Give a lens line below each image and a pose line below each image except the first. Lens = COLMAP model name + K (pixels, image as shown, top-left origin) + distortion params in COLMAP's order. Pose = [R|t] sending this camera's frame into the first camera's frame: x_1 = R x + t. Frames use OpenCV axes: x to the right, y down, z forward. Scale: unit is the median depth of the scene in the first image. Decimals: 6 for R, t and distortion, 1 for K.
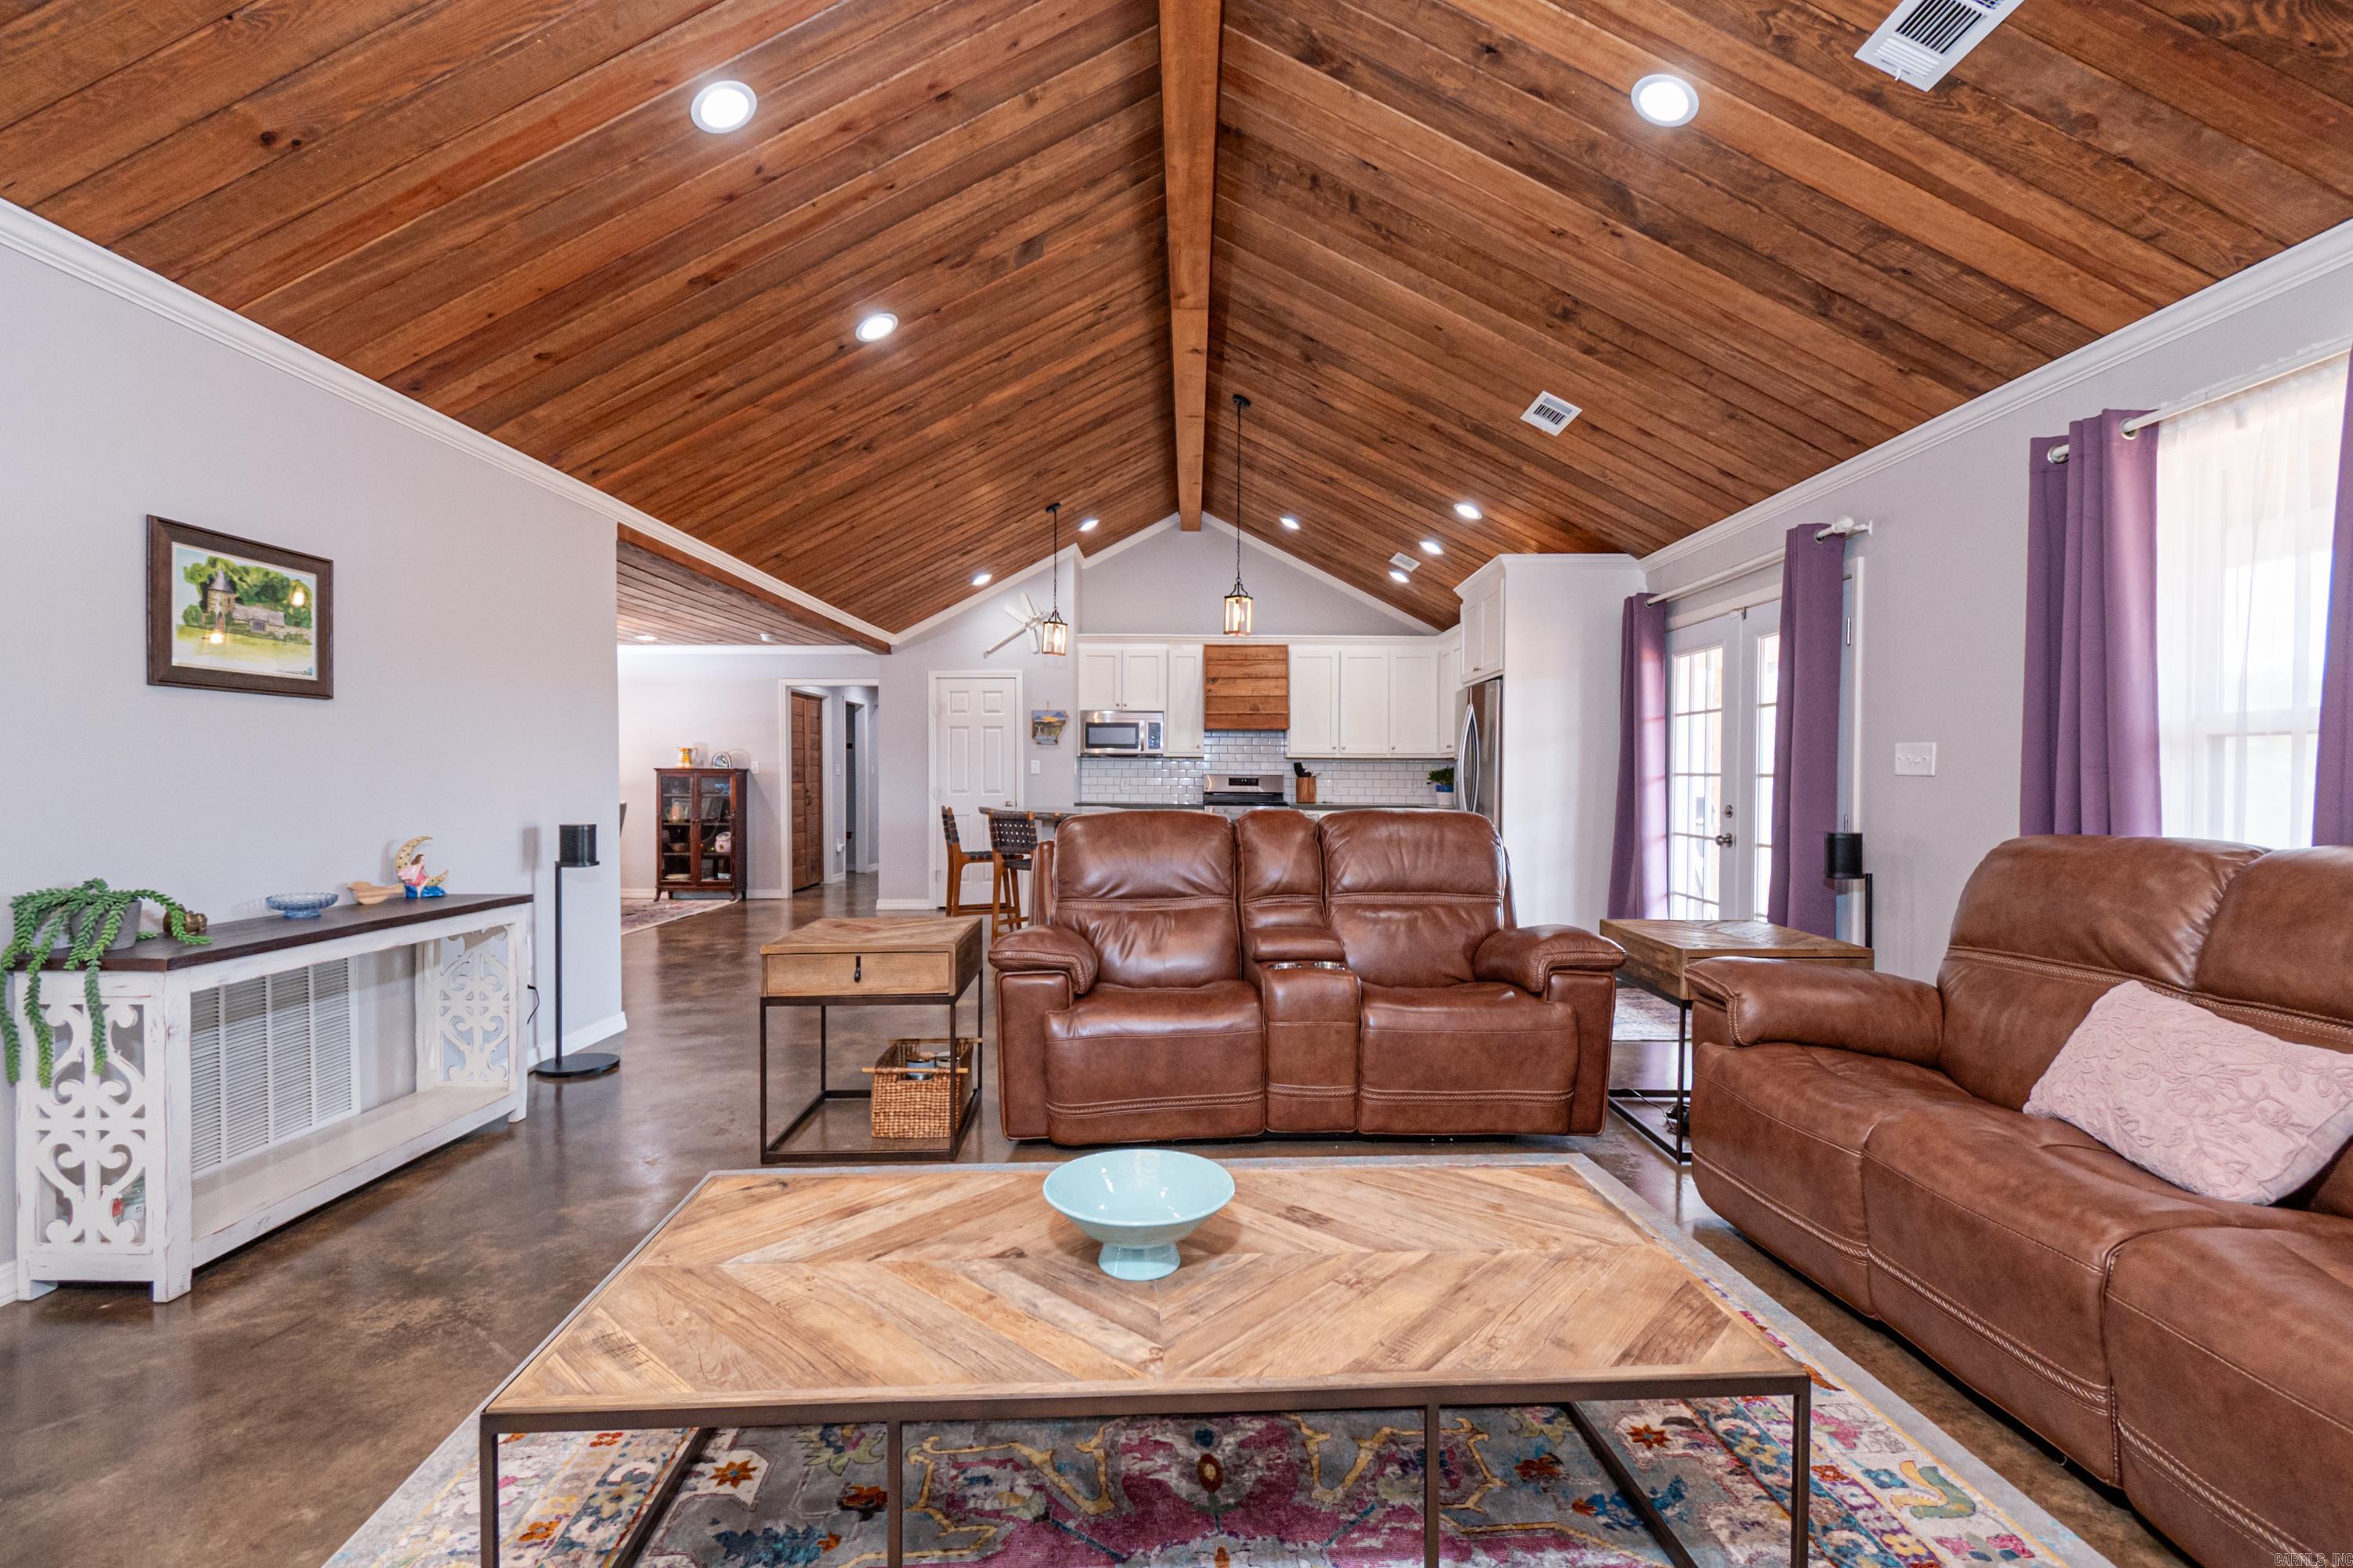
lens RADIAL K [[1065.1, 0, 1163.1], [0, 1065.1, 778.4], [0, 0, 1]] dist [0.002403, -0.002481]
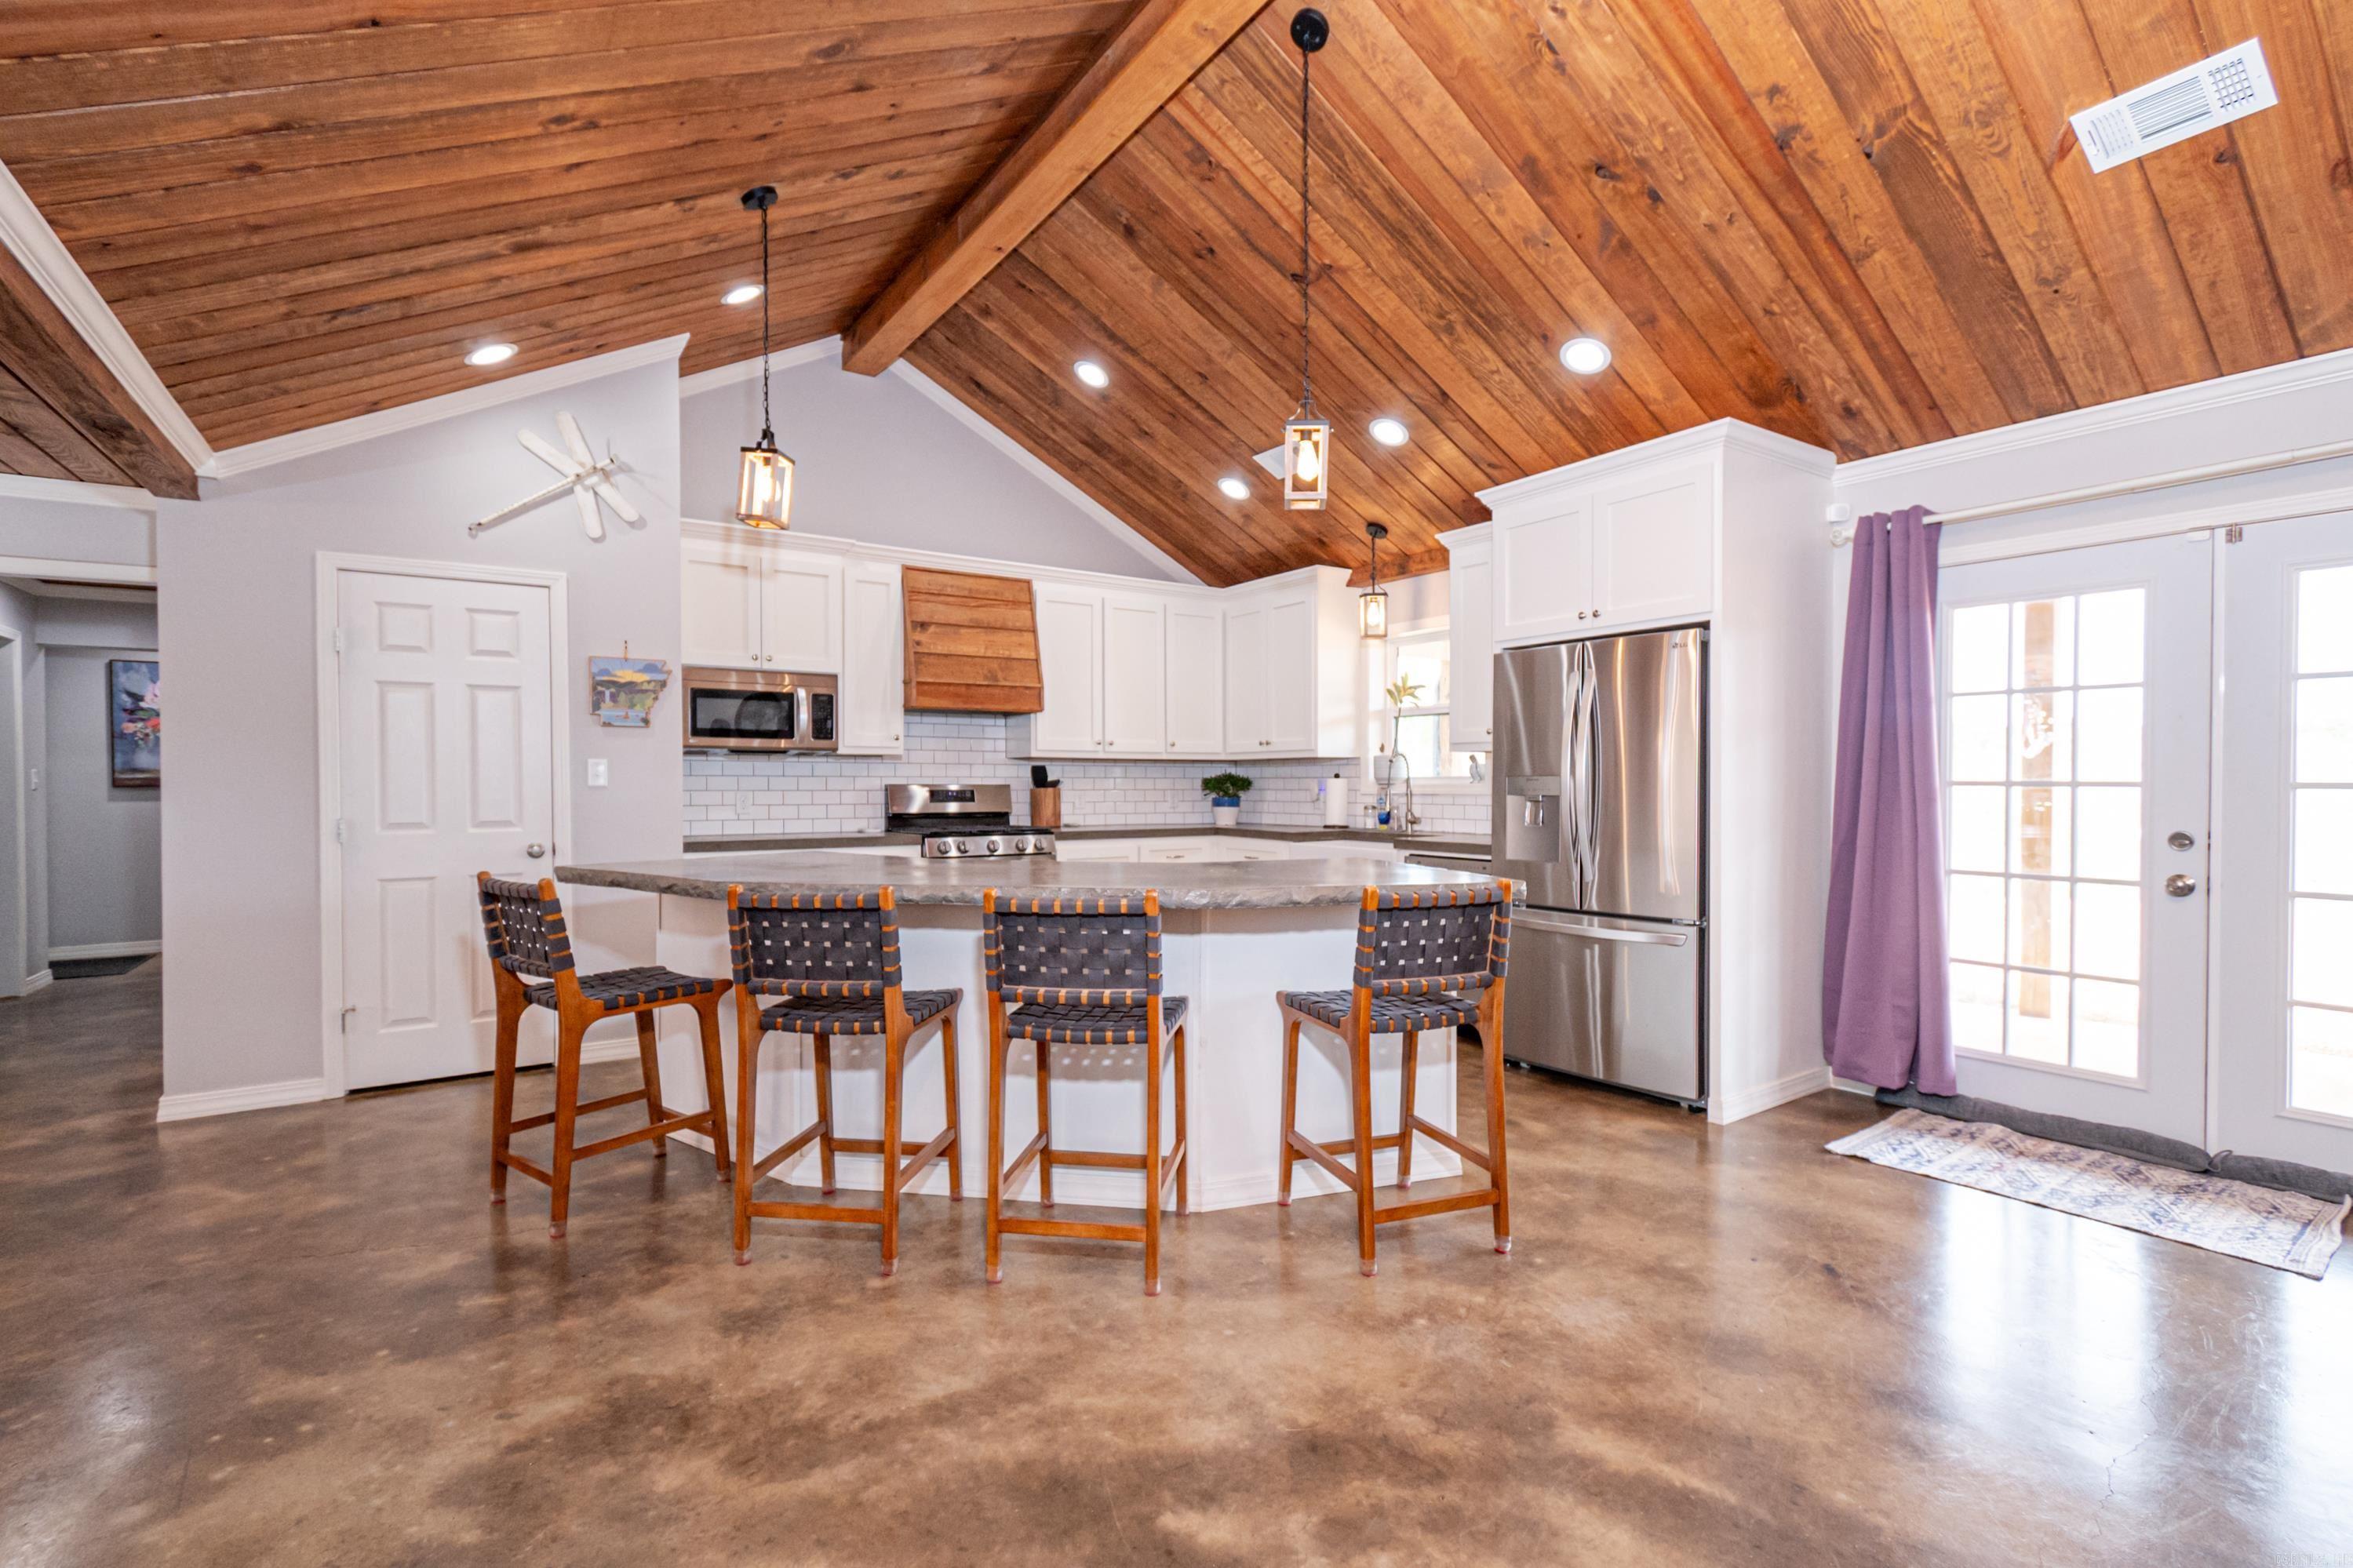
lens RADIAL K [[1065.1, 0, 1184.0], [0, 1065.1, 788.2], [0, 0, 1]] dist [0.002403, -0.002481]
pose [[0.816455, -0.009006, 0.577339, -0.177934], [0.006150, 0.999957, 0.006902, -0.004958], [-0.577376, -0.002085, 0.816476, 0.430078]]
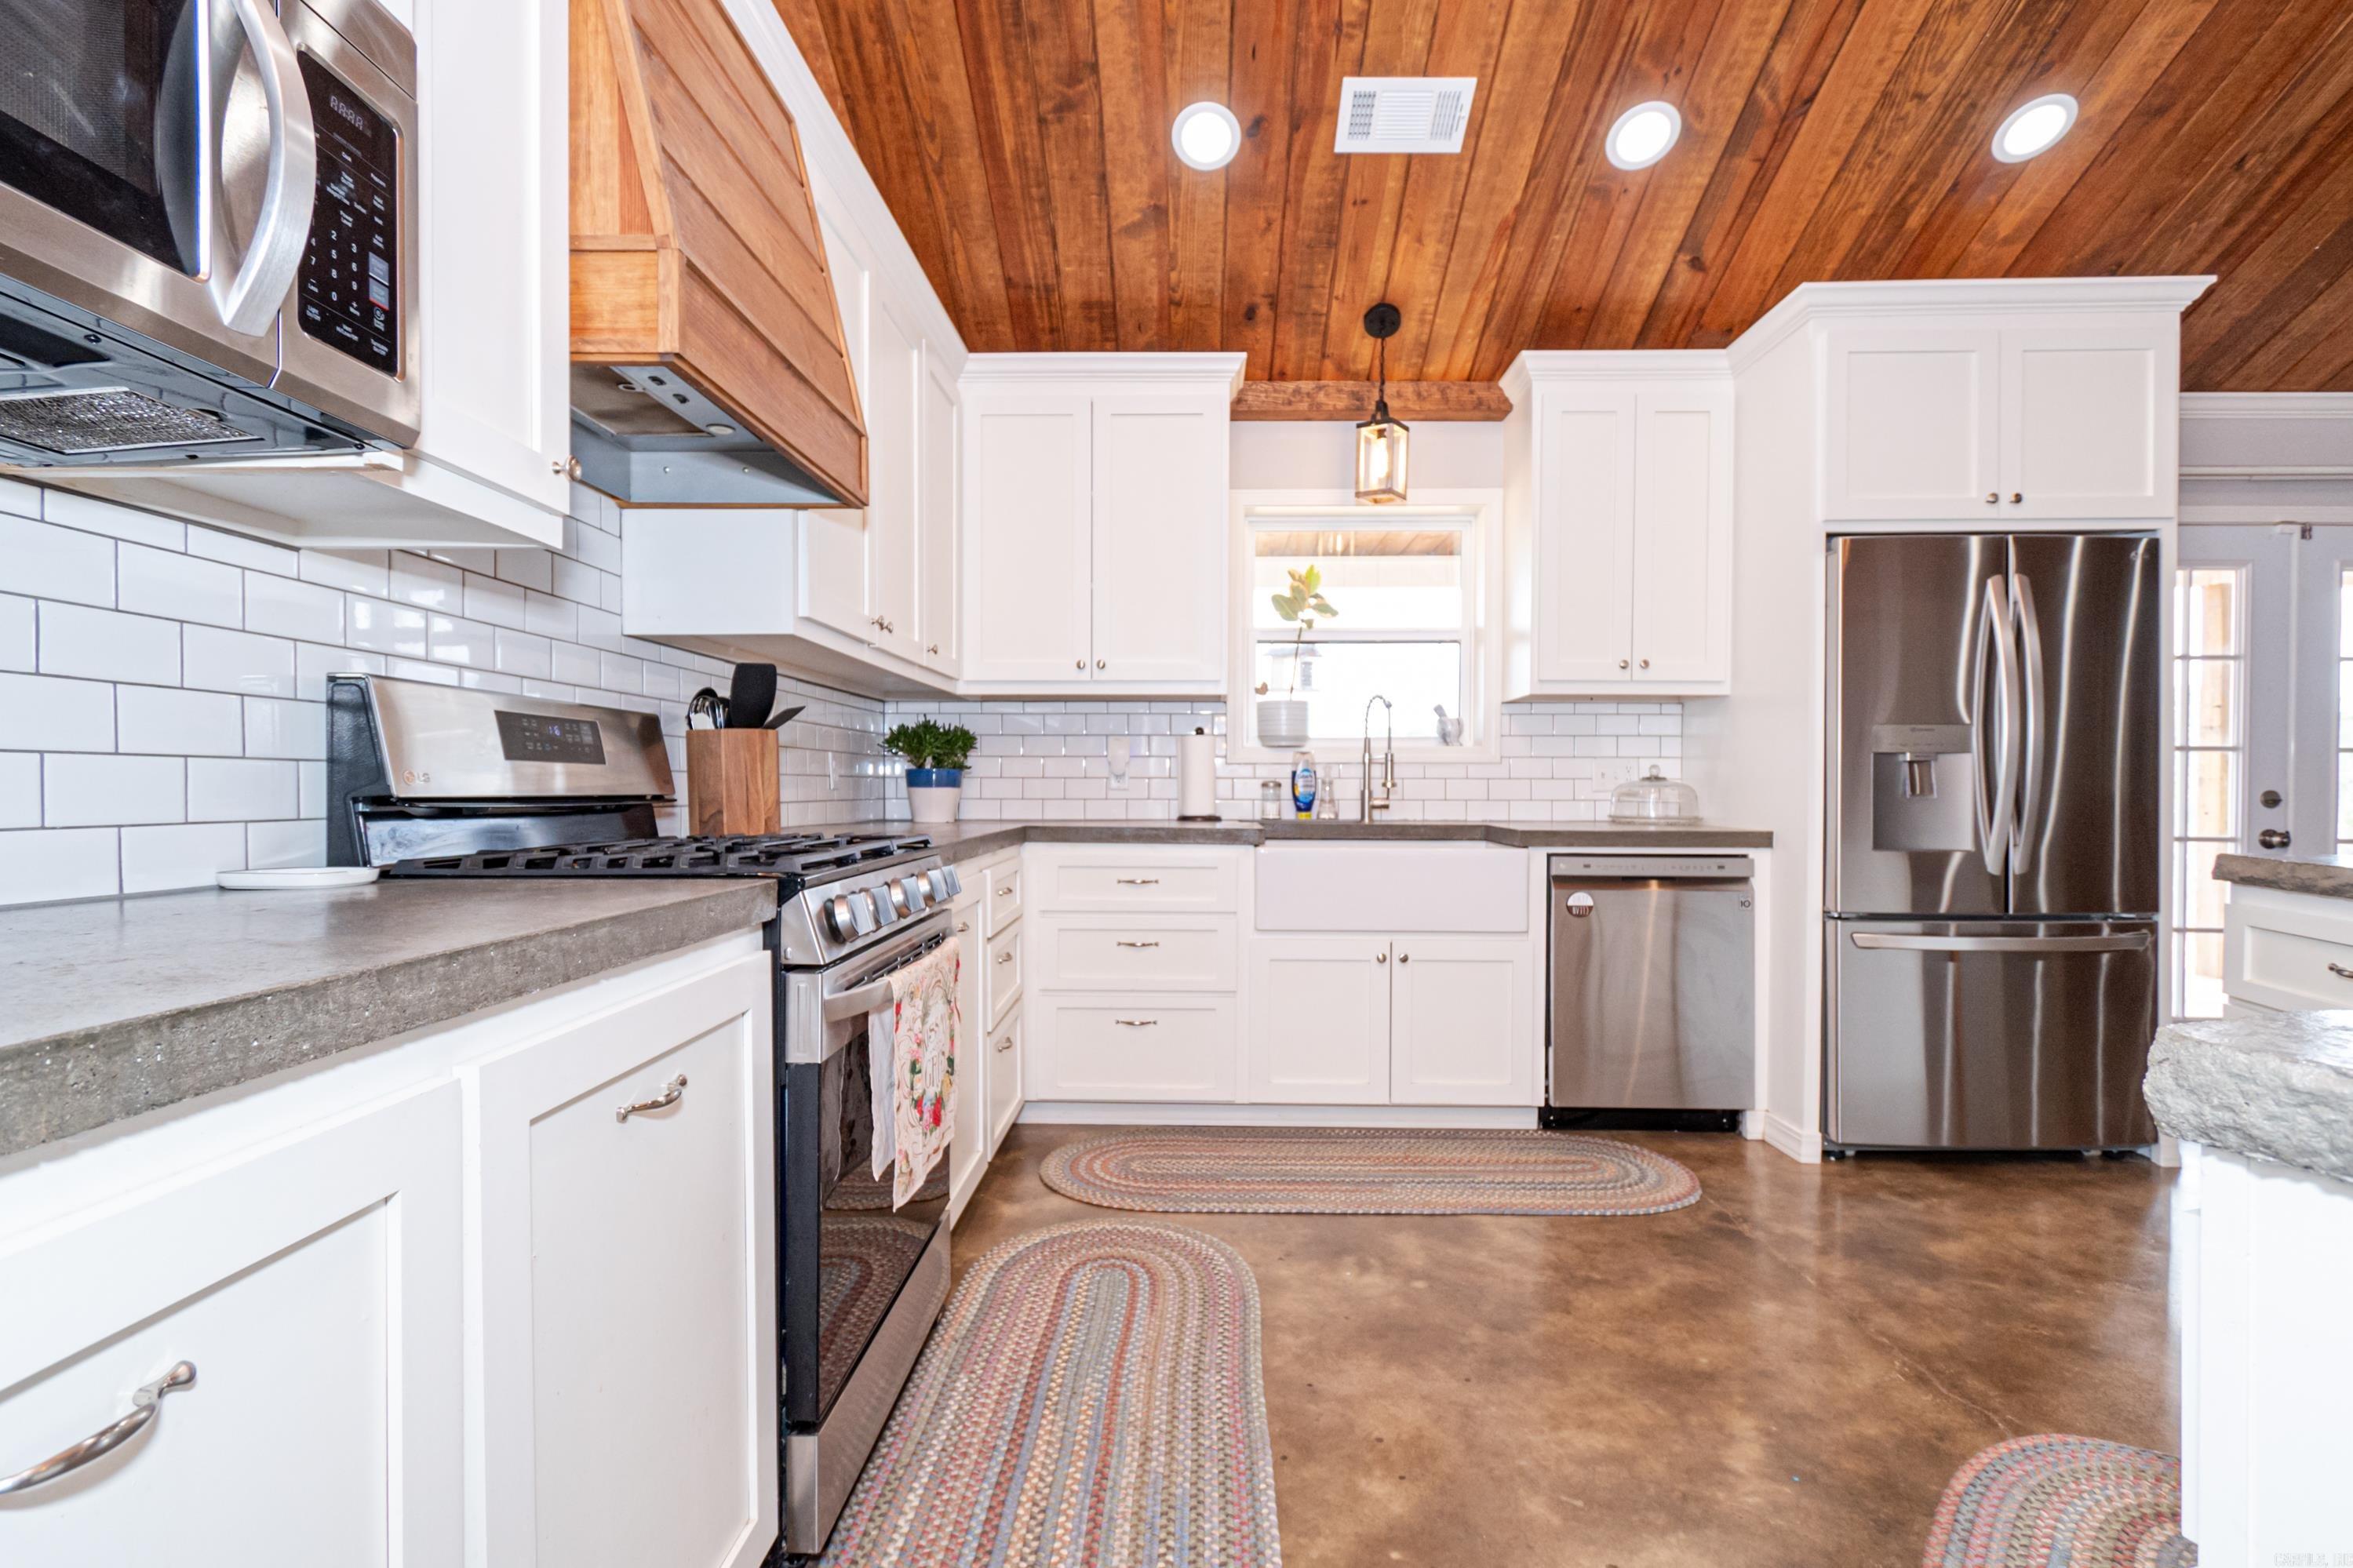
lens RADIAL K [[1065.1, 0, 1172.2], [0, 1065.1, 793.1], [0, 0, 1]] dist [0.002403, -0.002481]
pose [[0.008836, -0.013025, 0.999876, -0.103446], [-0.001600, 0.999914, 0.013039, 0.009912], [-0.999960, -0.001715, 0.008815, 0.926388]]
